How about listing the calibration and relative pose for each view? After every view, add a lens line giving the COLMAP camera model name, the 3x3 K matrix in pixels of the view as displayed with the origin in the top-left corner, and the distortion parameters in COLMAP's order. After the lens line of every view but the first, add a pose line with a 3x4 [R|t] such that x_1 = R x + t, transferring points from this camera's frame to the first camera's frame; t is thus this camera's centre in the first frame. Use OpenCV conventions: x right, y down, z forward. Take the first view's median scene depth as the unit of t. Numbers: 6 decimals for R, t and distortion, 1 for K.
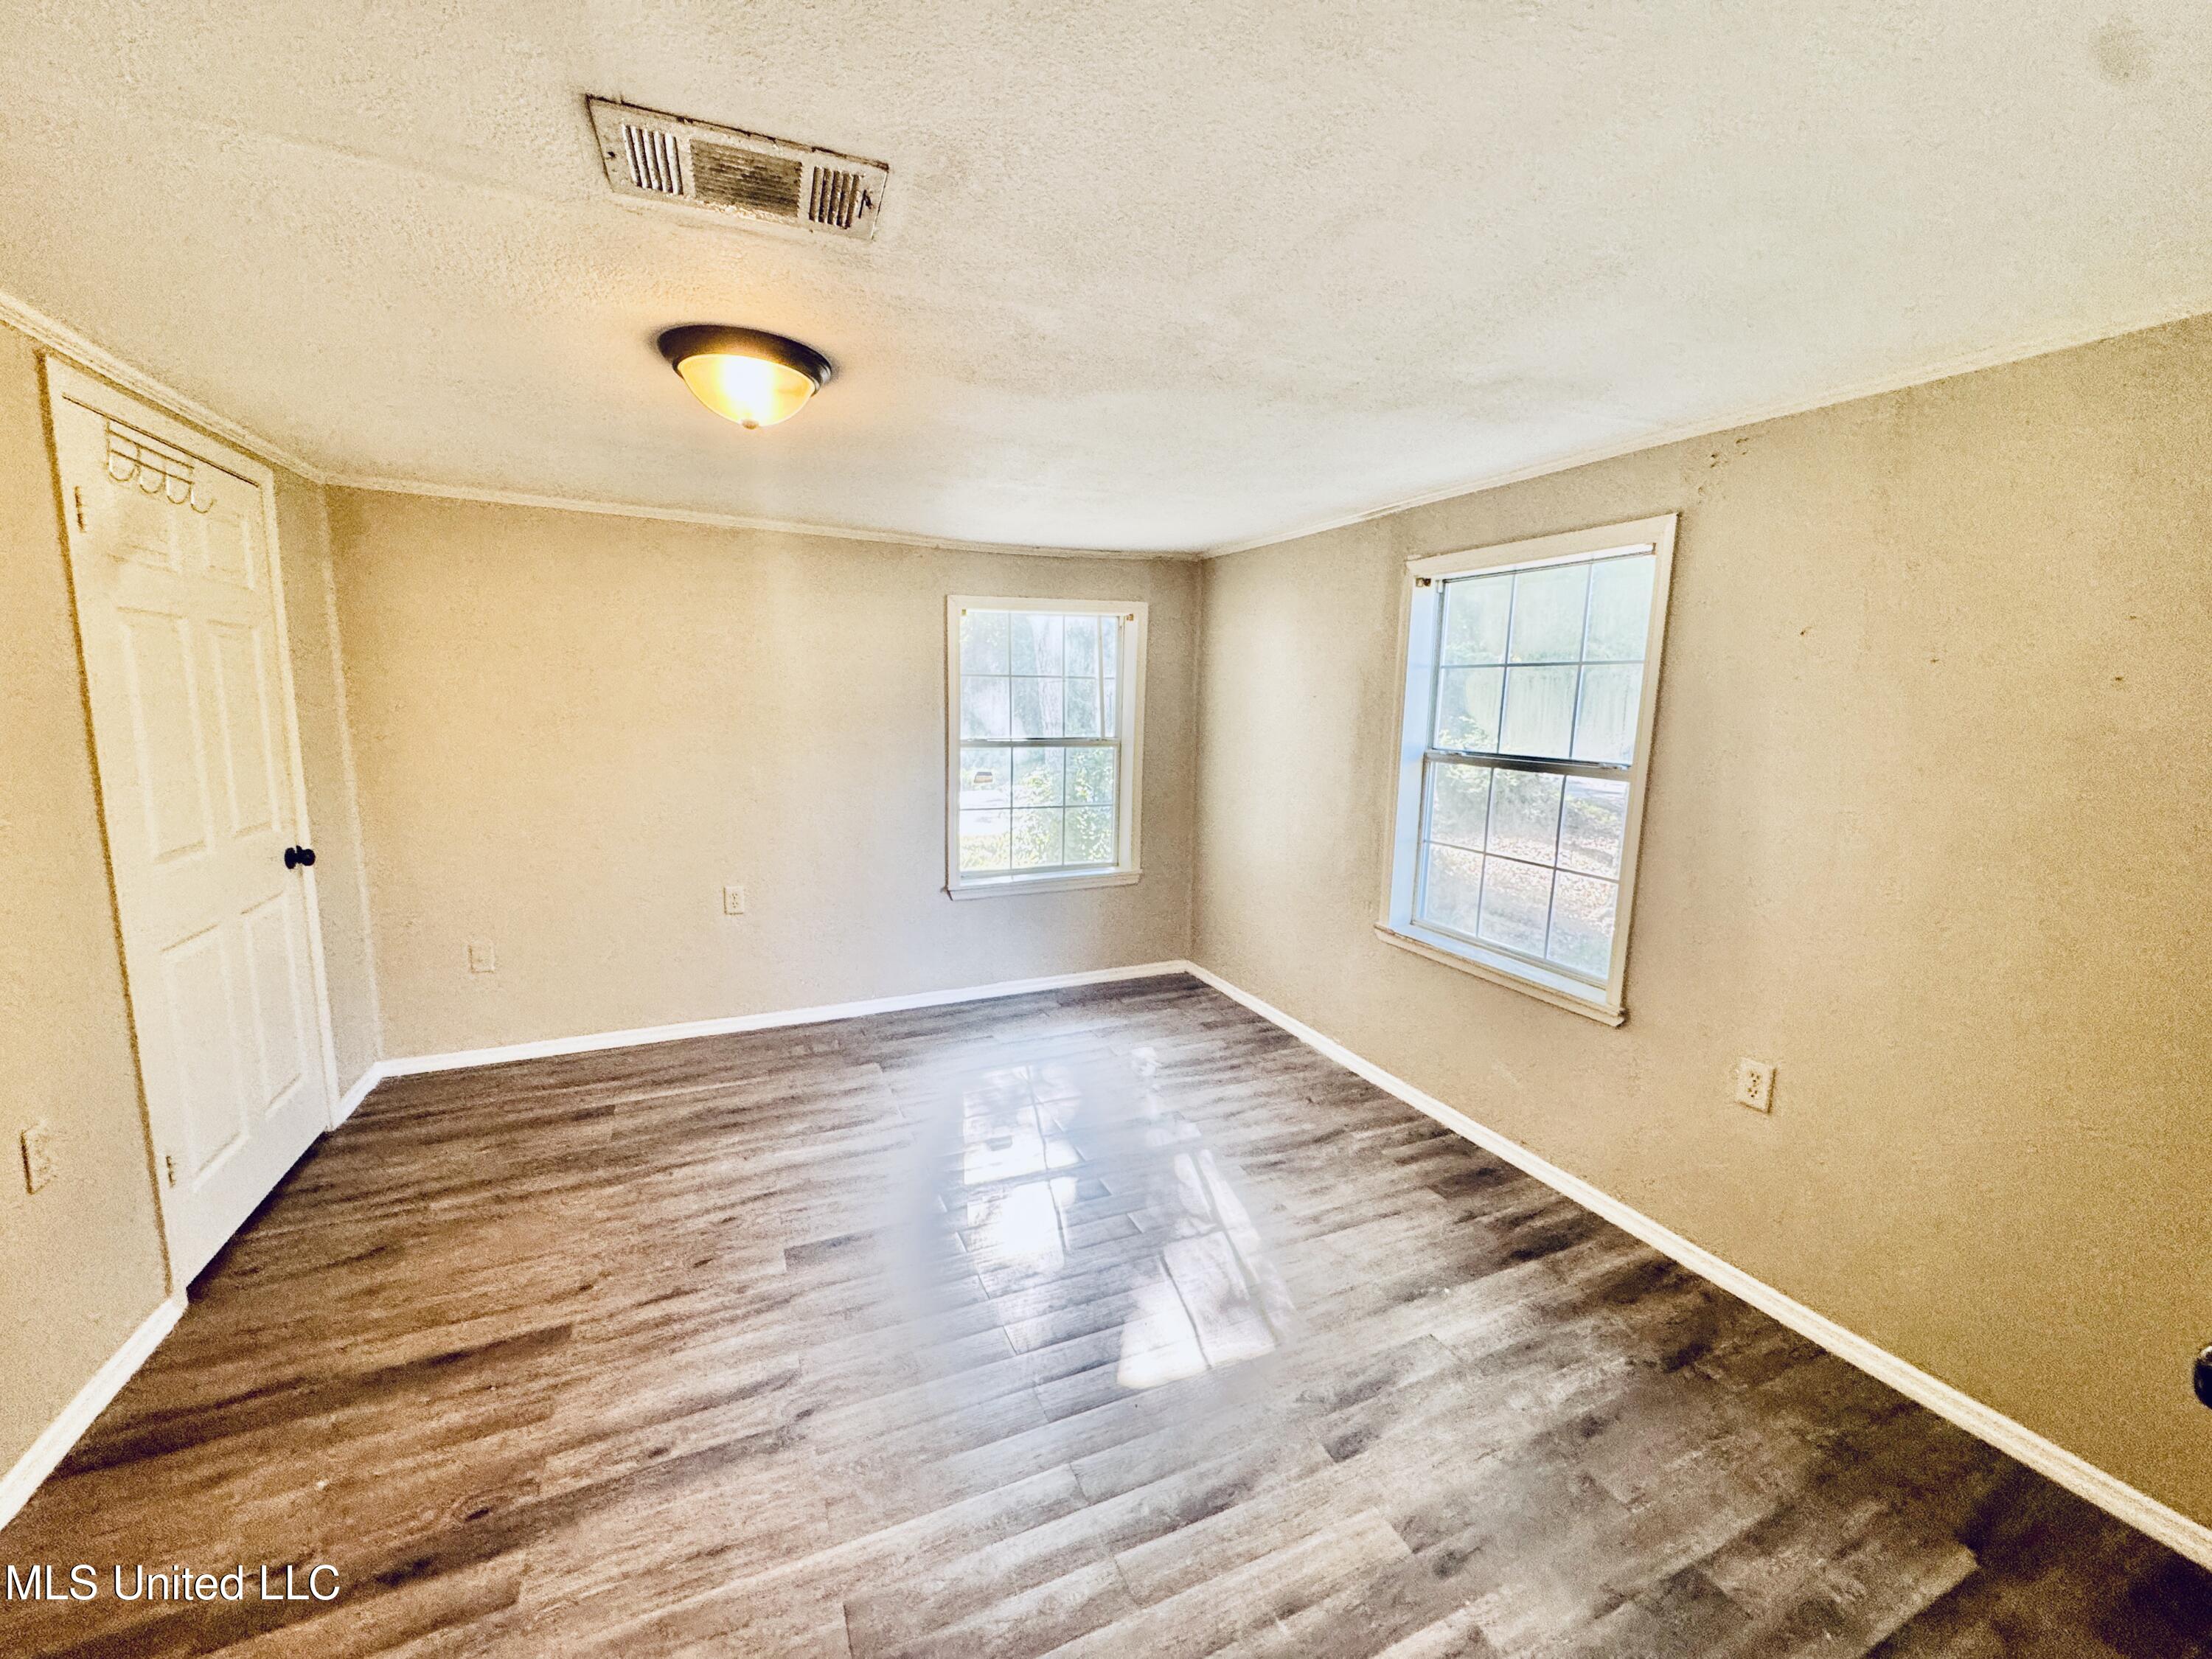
lens RADIAL K [[945.0, 0, 1106.0], [0, 945.0, 829.5], [0, 0, 1]] dist [-0.003094, -0.000203]
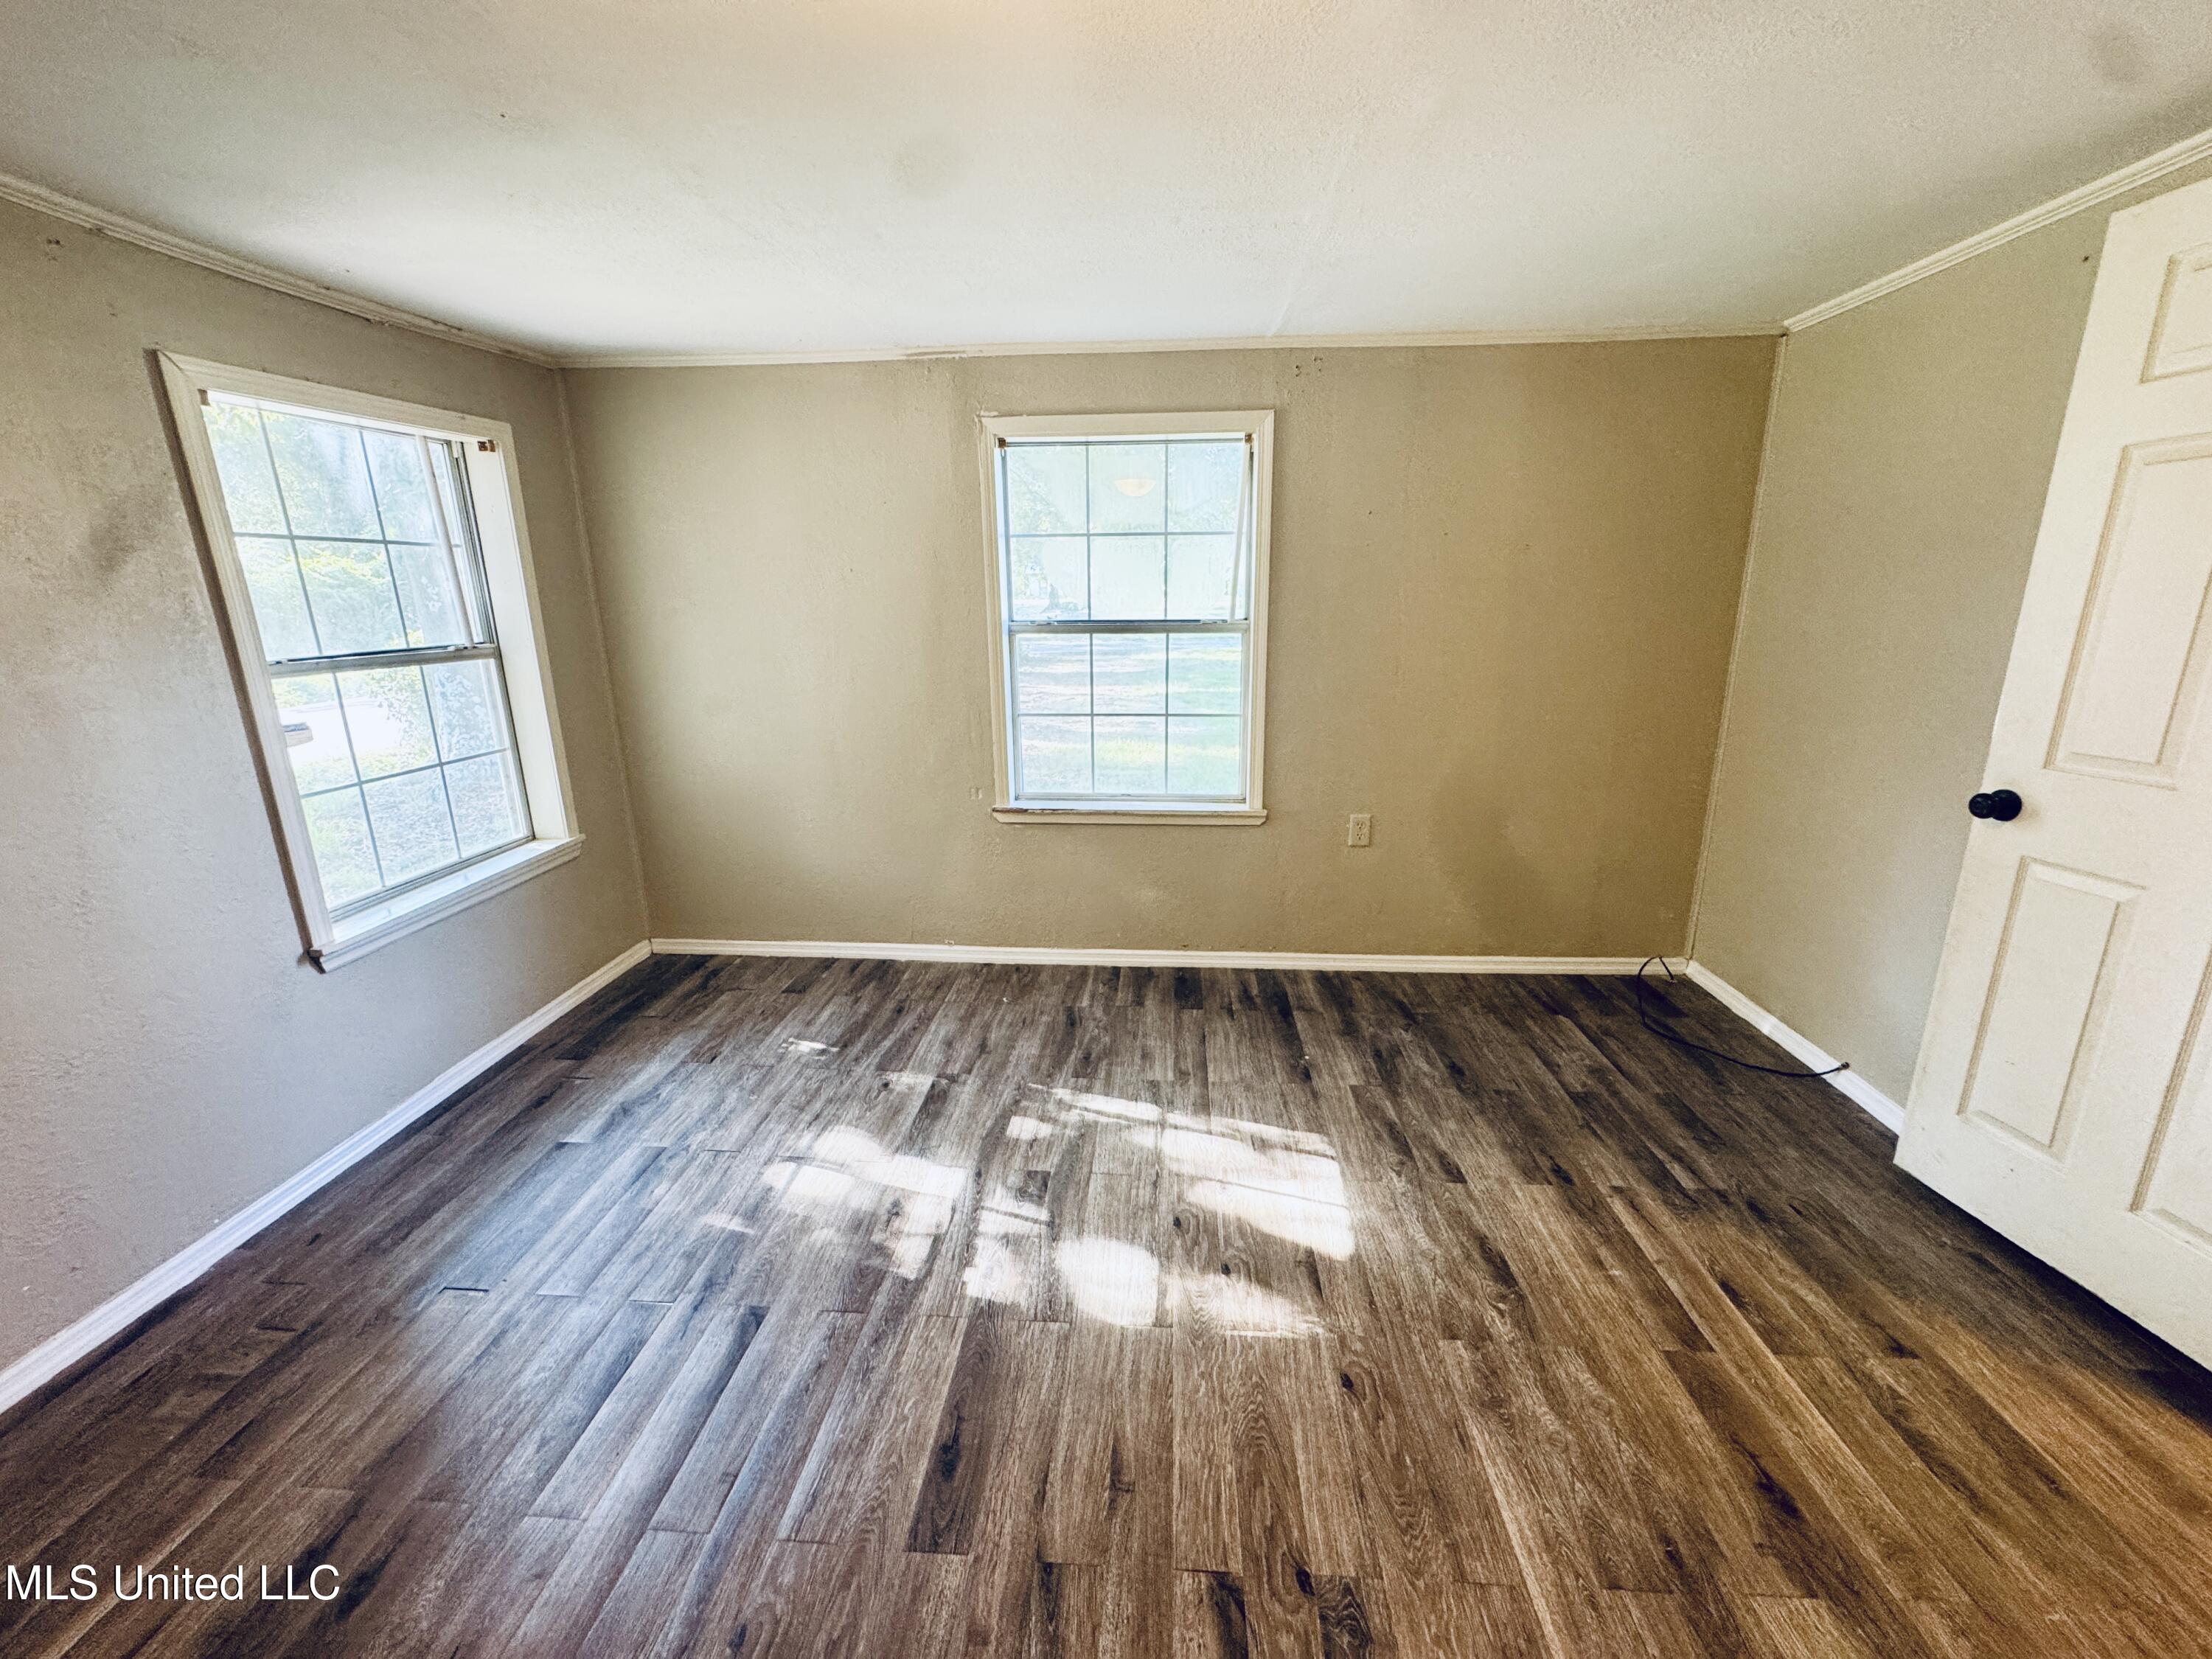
lens RADIAL K [[932.1, 0, 1090.8], [0, 932.1, 833.5], [0, 0, 1]] dist [-0.001801, -0.000148]
pose [[0.433776, -0.243765, 0.867420, -0.586662], [0.145664, 0.969016, 0.199472, -0.058446], [-0.889168, 0.039826, 0.455844, 0.549416]]
